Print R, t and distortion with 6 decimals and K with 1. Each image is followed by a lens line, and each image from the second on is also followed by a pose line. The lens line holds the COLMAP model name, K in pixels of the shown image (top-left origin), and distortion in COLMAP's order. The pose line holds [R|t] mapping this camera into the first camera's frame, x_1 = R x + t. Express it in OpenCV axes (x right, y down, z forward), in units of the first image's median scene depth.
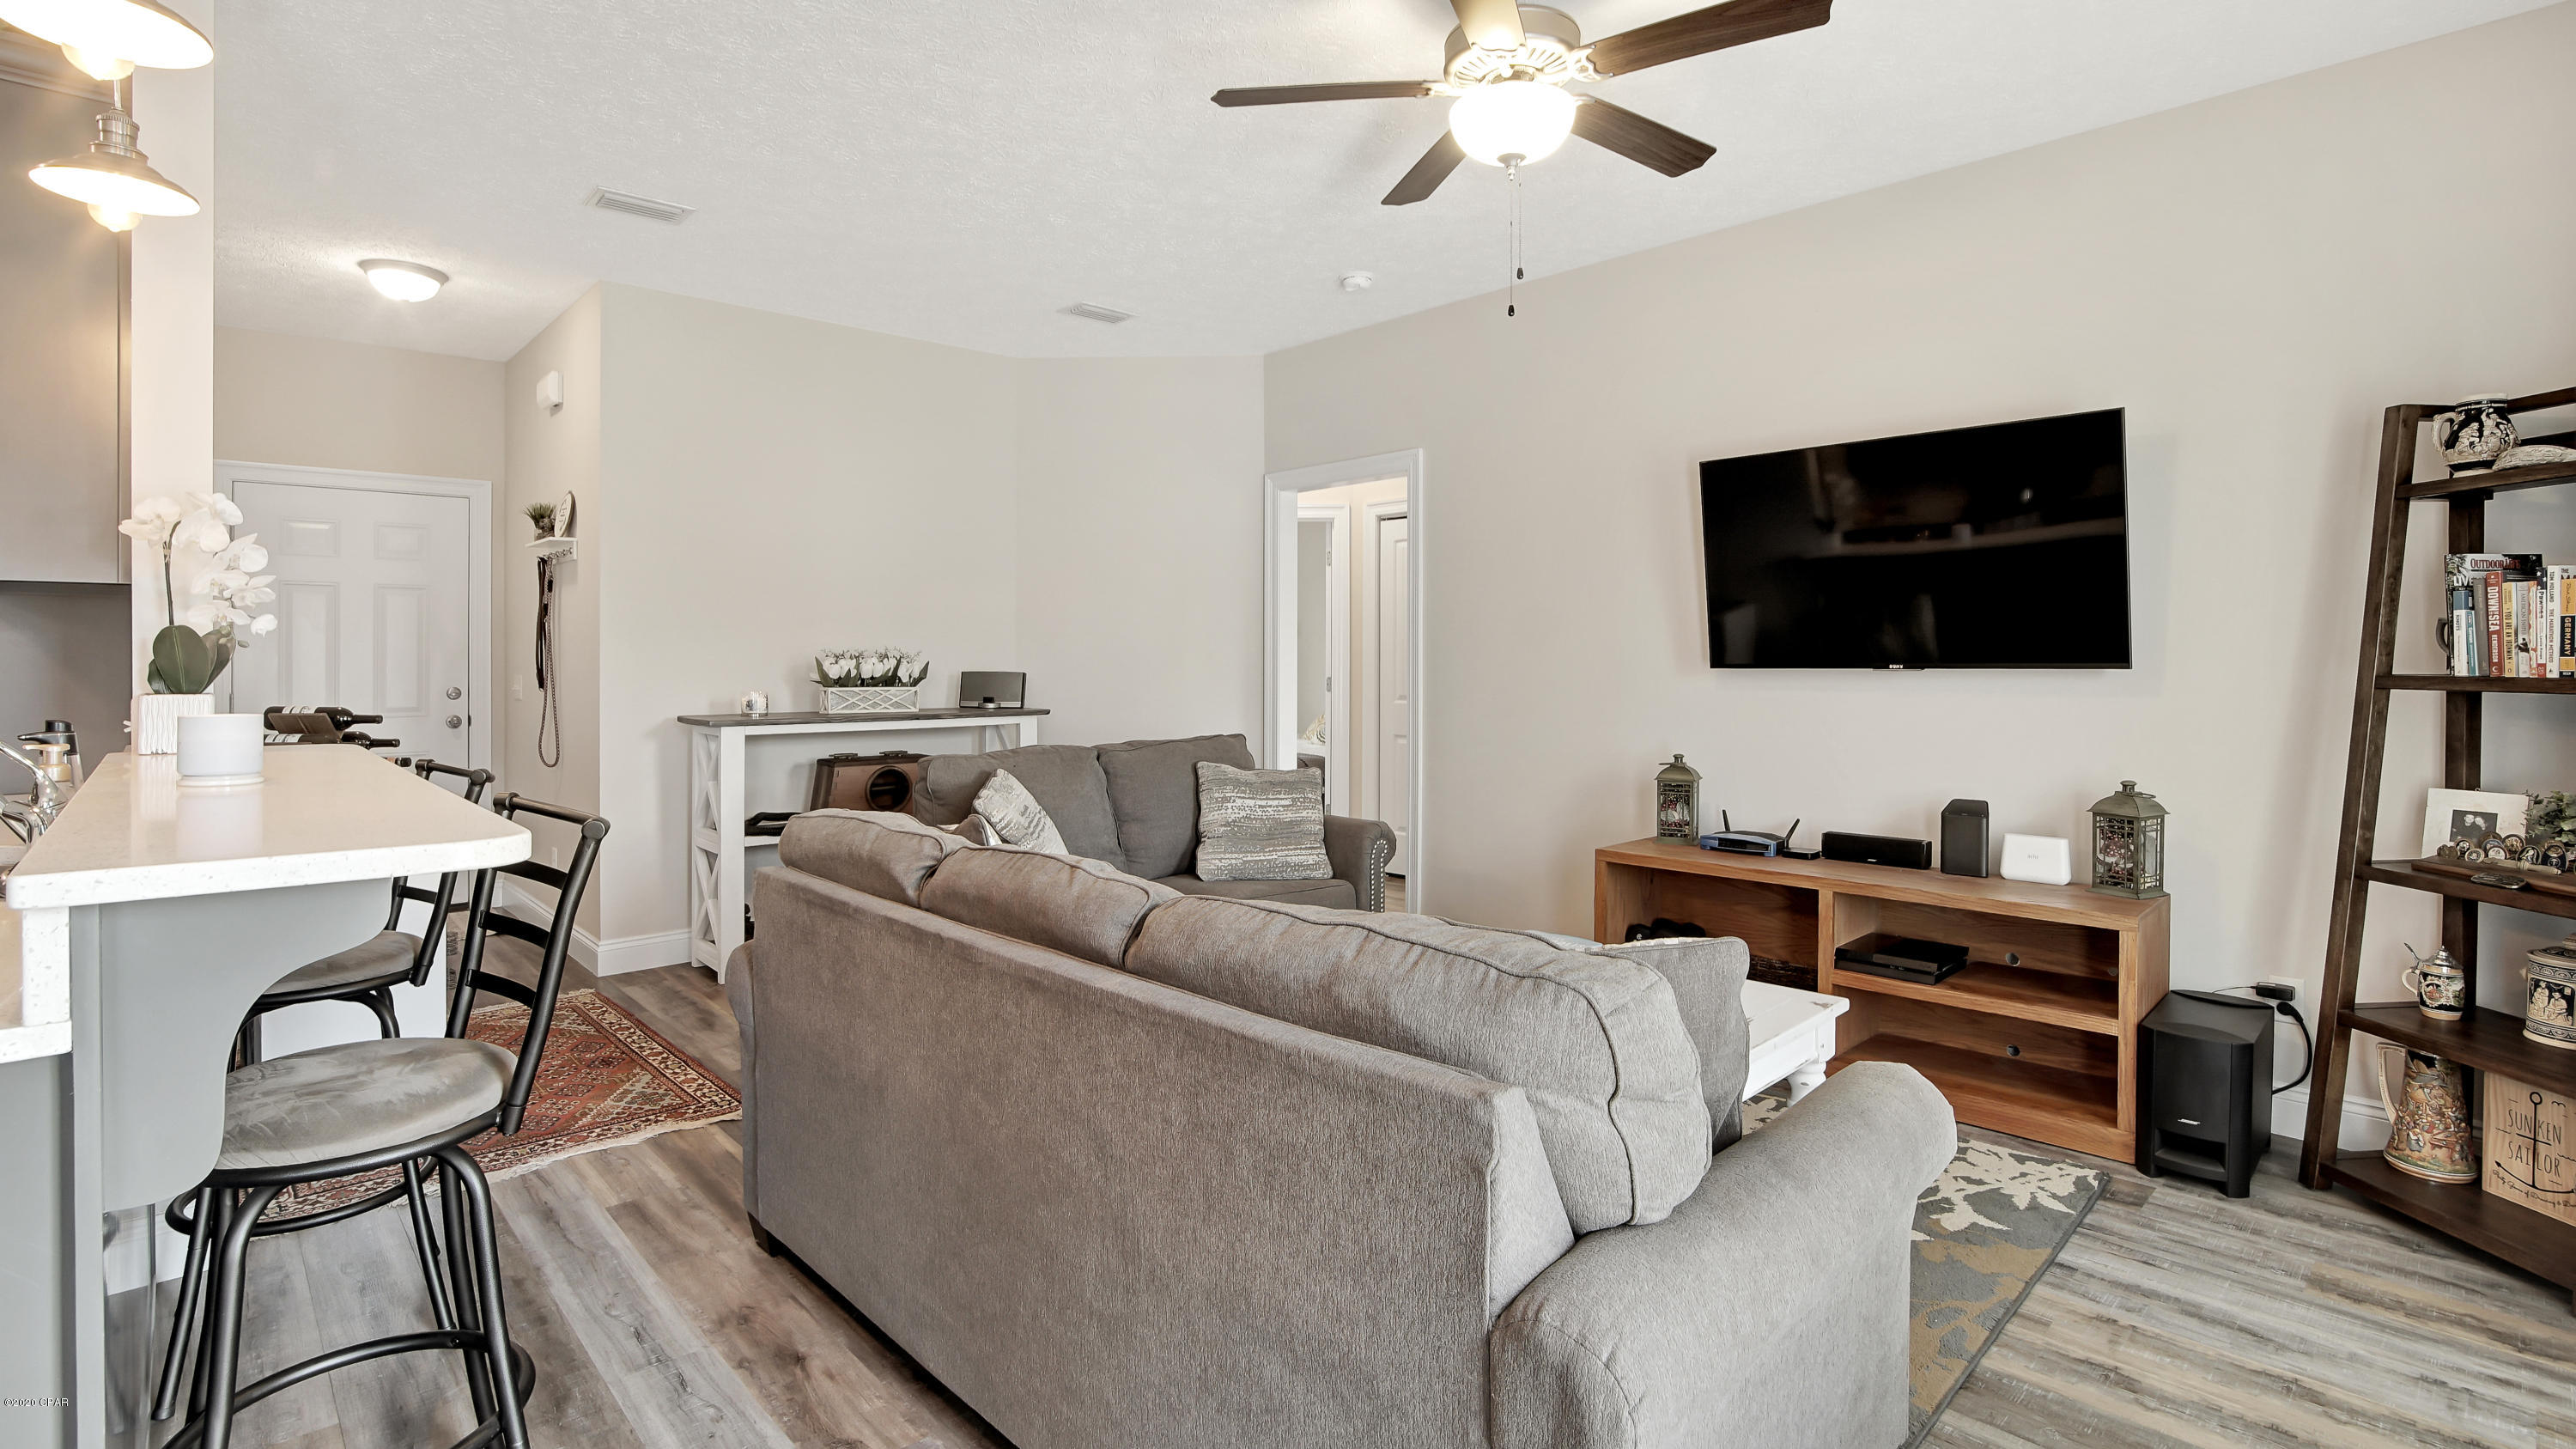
lens RADIAL K [[1217.8, 0, 1295.3], [0, 1217.8, 719.4], [0, 0, 1]] dist [-0.014455, 0.000082]
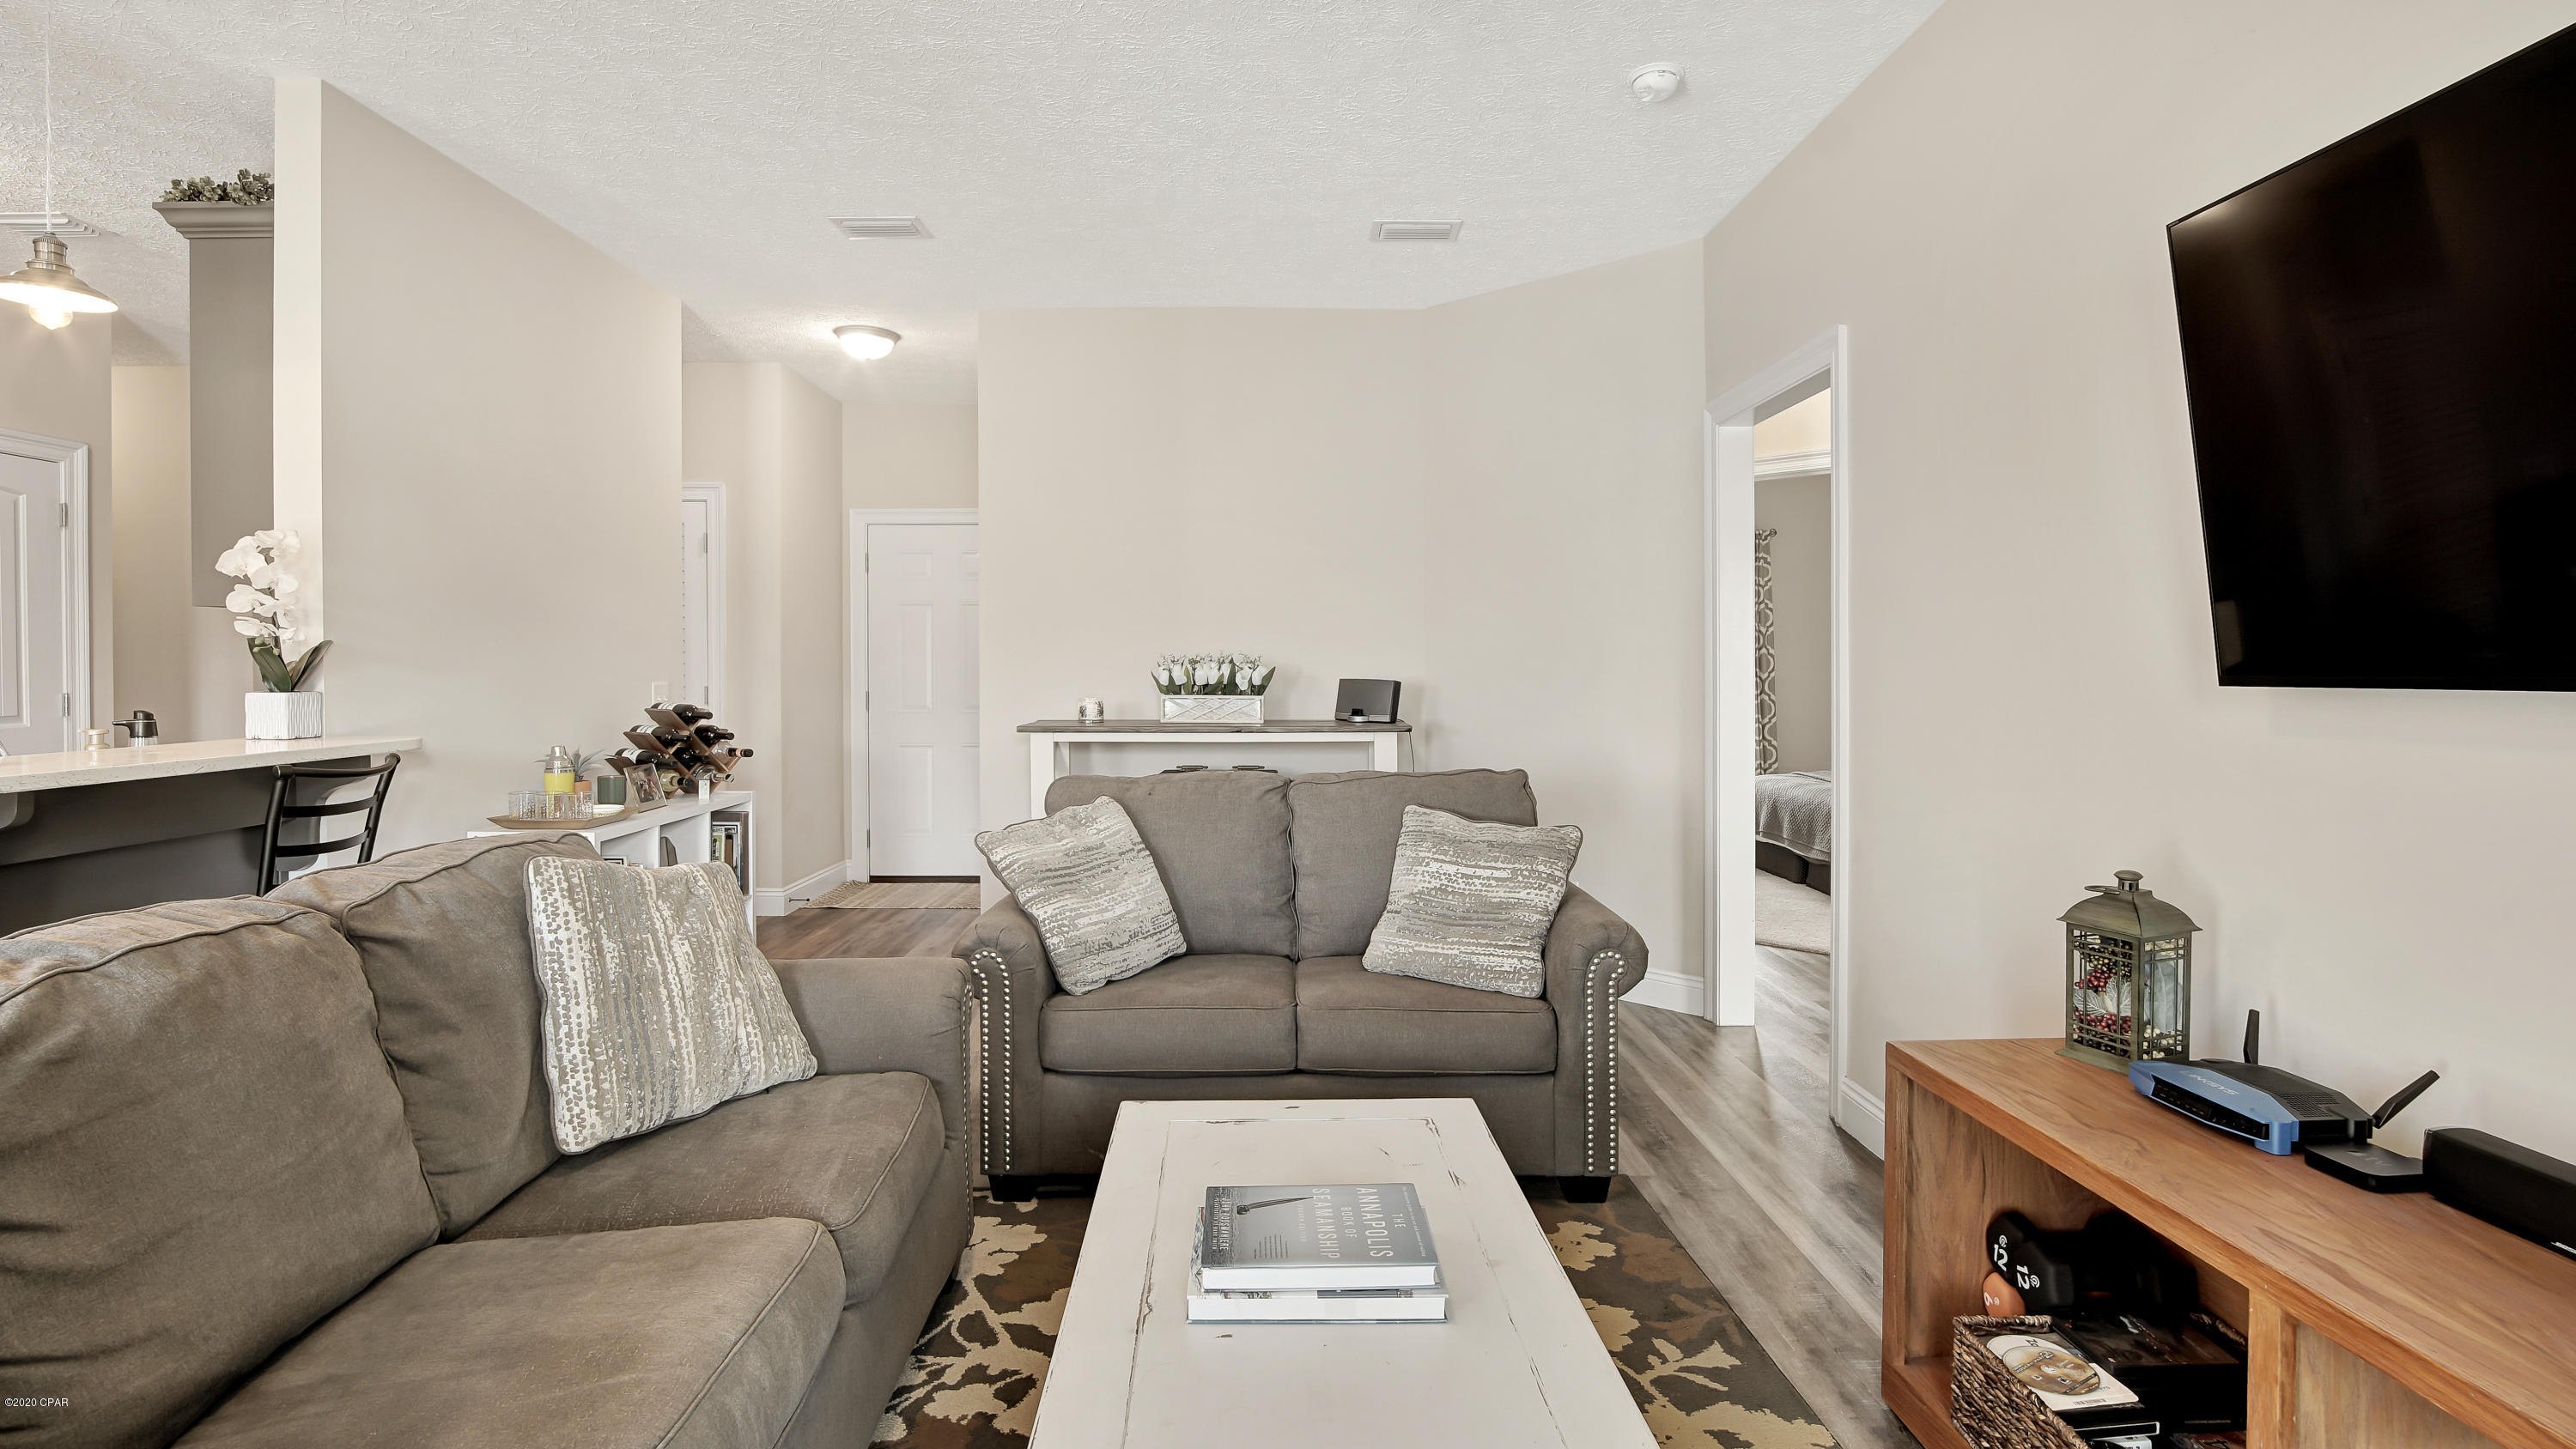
lens RADIAL K [[1199.0, 0, 1269.3], [0, 1199.0, 703.0], [0, 0, 1]] dist [-0.018183, 0.000506]
pose [[0.731690, 0.021119, -0.681311, 0.309835], [-0.033513, 0.999426, -0.005012, -0.017543], [0.680814, 0.026500, 0.731977, 0.367093]]
